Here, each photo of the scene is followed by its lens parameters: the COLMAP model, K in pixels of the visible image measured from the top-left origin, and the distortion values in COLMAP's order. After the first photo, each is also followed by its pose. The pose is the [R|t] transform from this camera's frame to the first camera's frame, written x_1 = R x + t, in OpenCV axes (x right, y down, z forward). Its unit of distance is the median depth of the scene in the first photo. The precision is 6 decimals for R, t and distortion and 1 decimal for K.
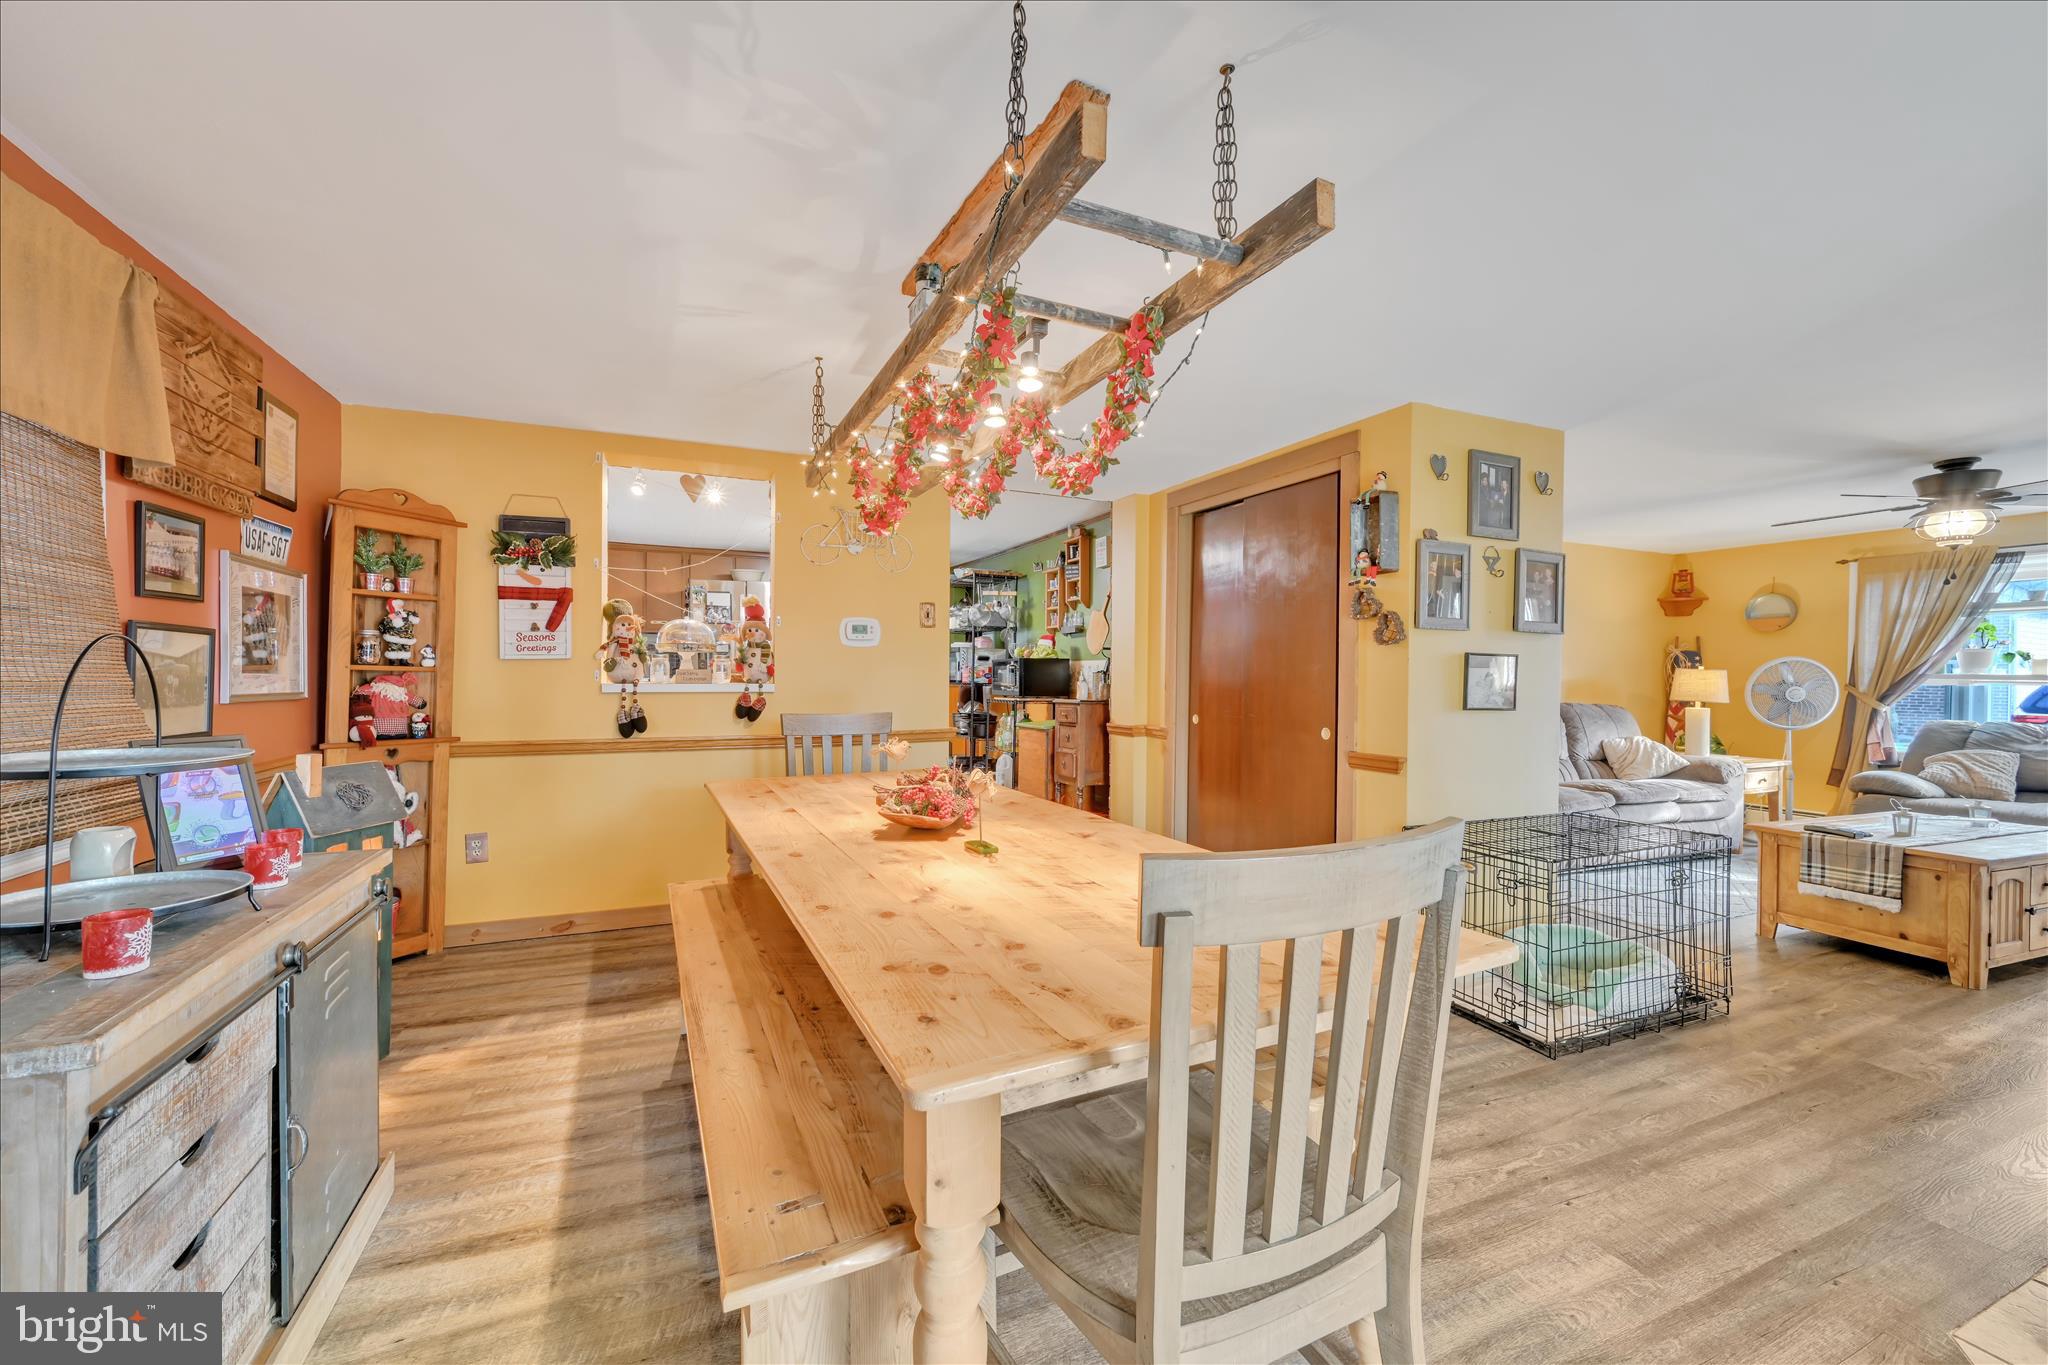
lens RADIAL K [[818.3, 0, 1034.5], [0, 818.3, 678.3], [0, 0, 1]] dist [0.001044, 0.000049]
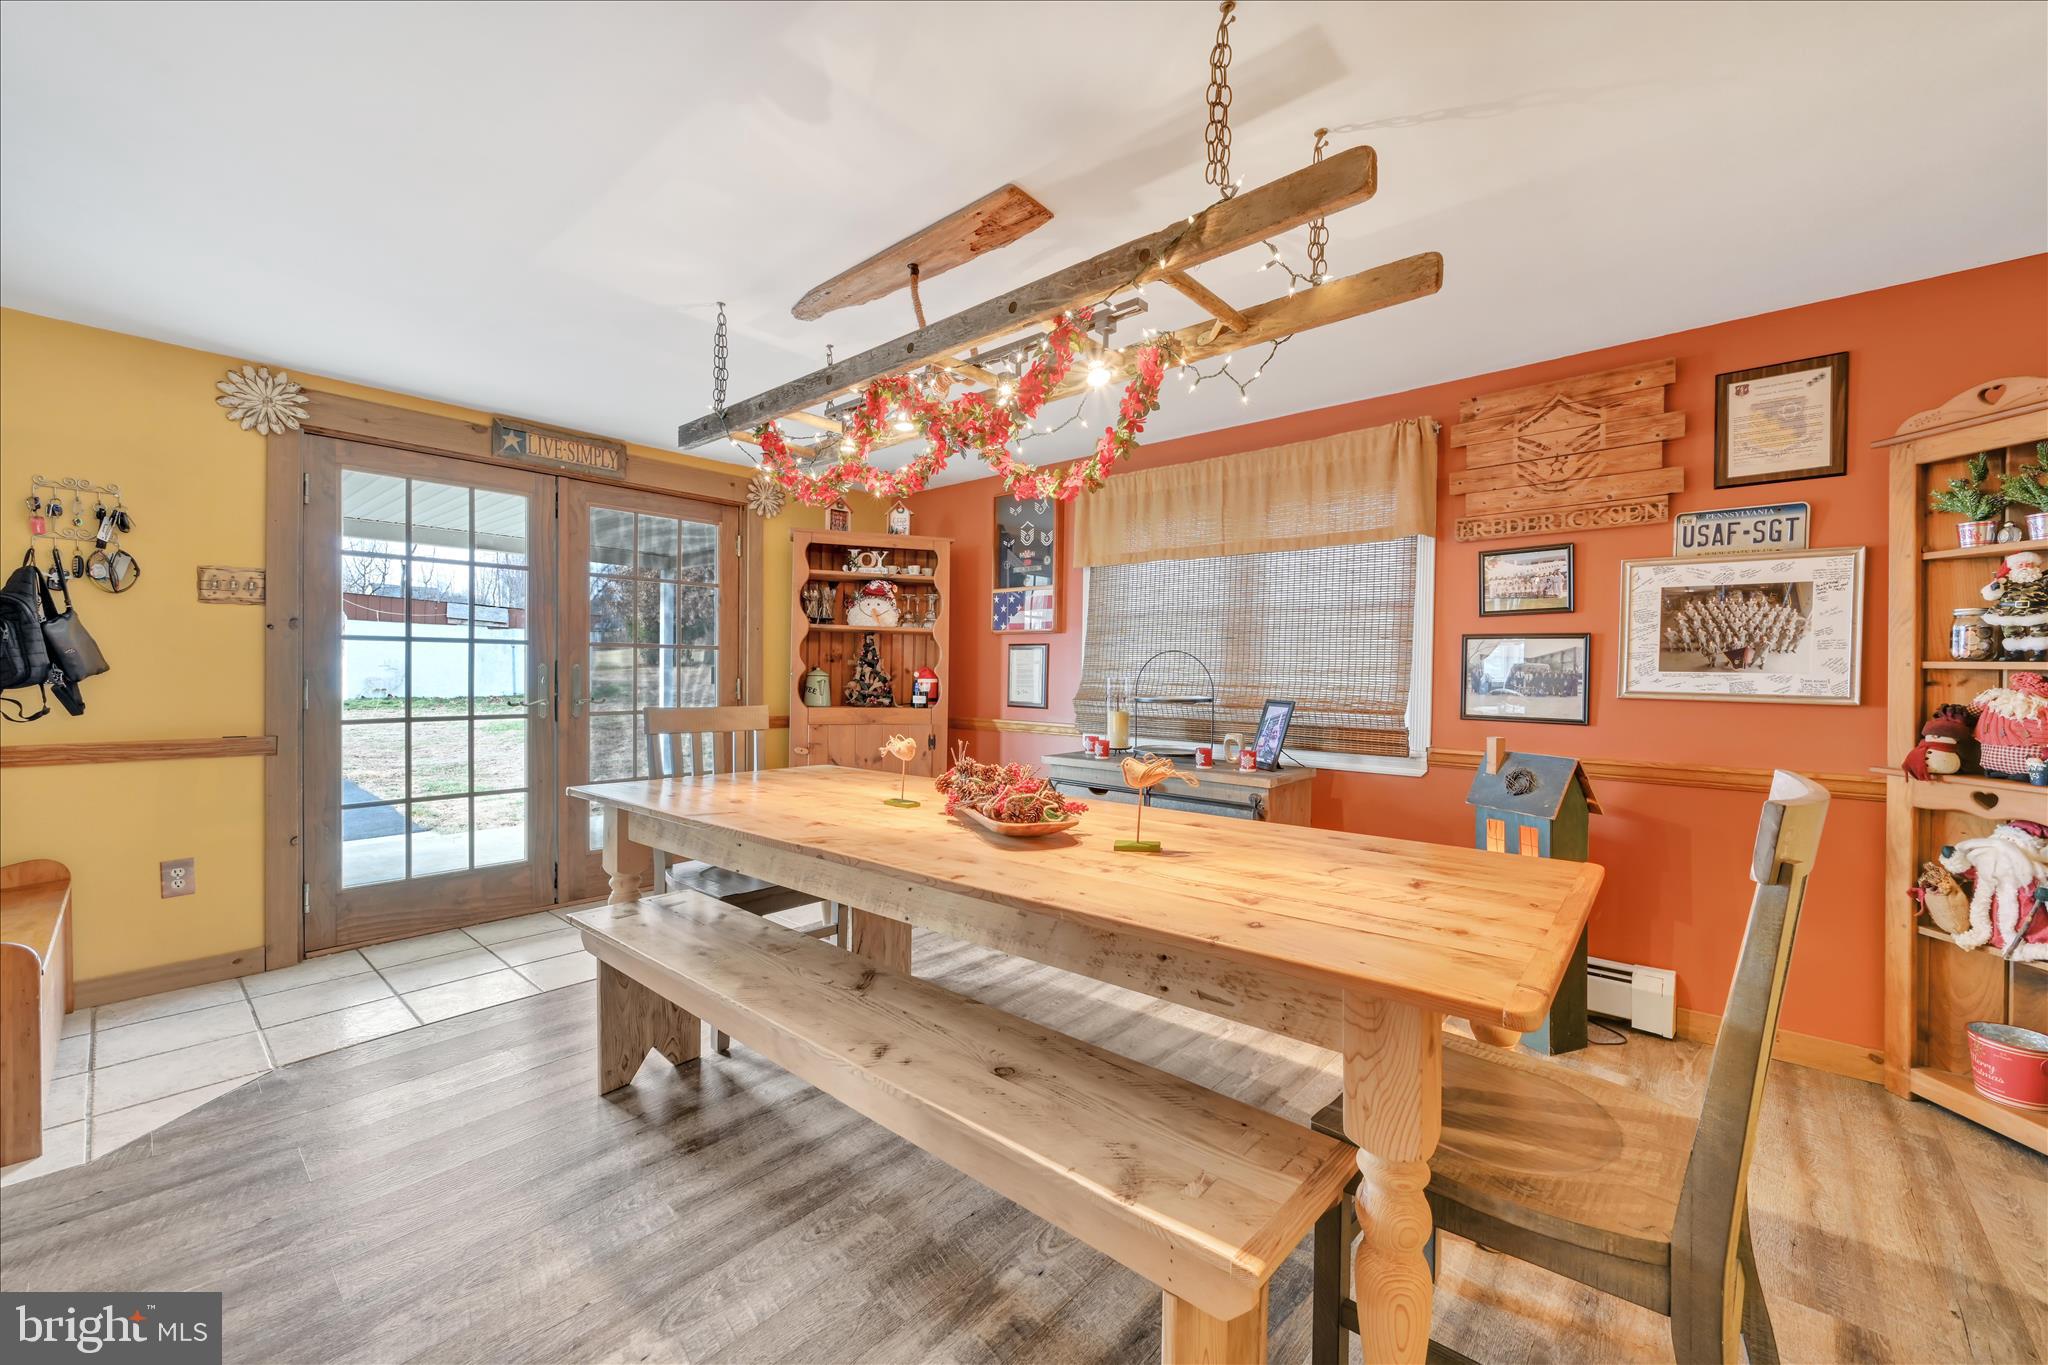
lens RADIAL K [[818.3, 0, 1034.5], [0, 818.3, 678.3], [0, 0, 1]] dist [0.001044, 0.000049]
pose [[-0.911933, -0.009981, -0.410219, 0.135963], [-0.017291, 0.999751, 0.014113, 0.001931], [0.409976, 0.019963, -0.911878, 1.201235]]
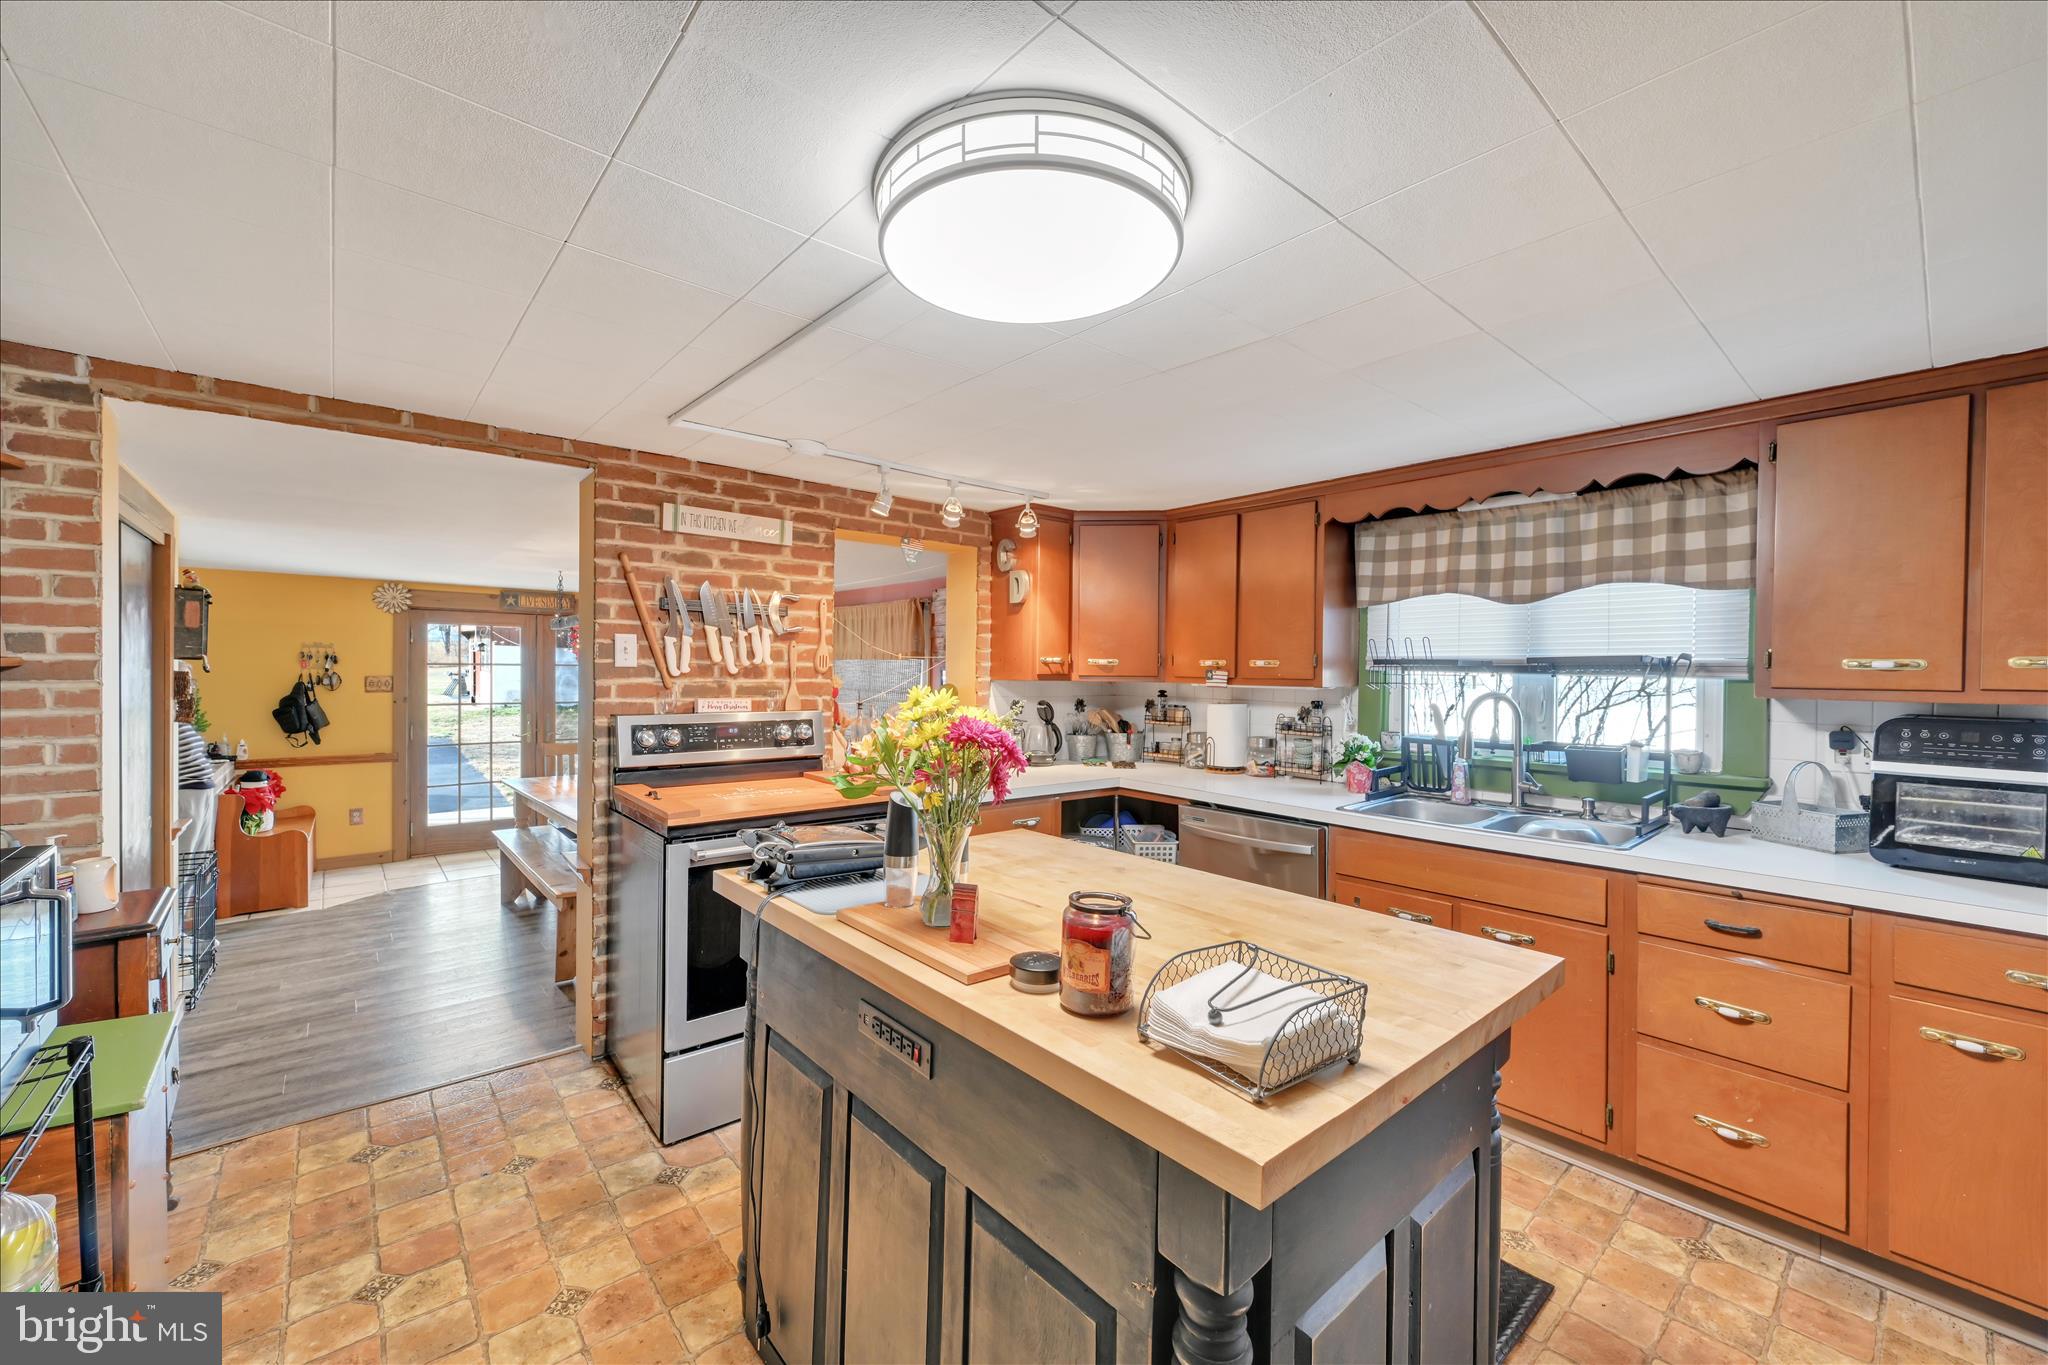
lens RADIAL K [[803.2, 0, 1020.0], [0, 803.2, 681.0], [0, 0, 1]] dist [-0.000205, -0.000111]
pose [[-0.960652, -0.012579, -0.277468, -0.328138], [-0.017964, 0.999696, 0.016875, -0.127184], [0.277172, 0.021195, -0.960587, 2.201816]]
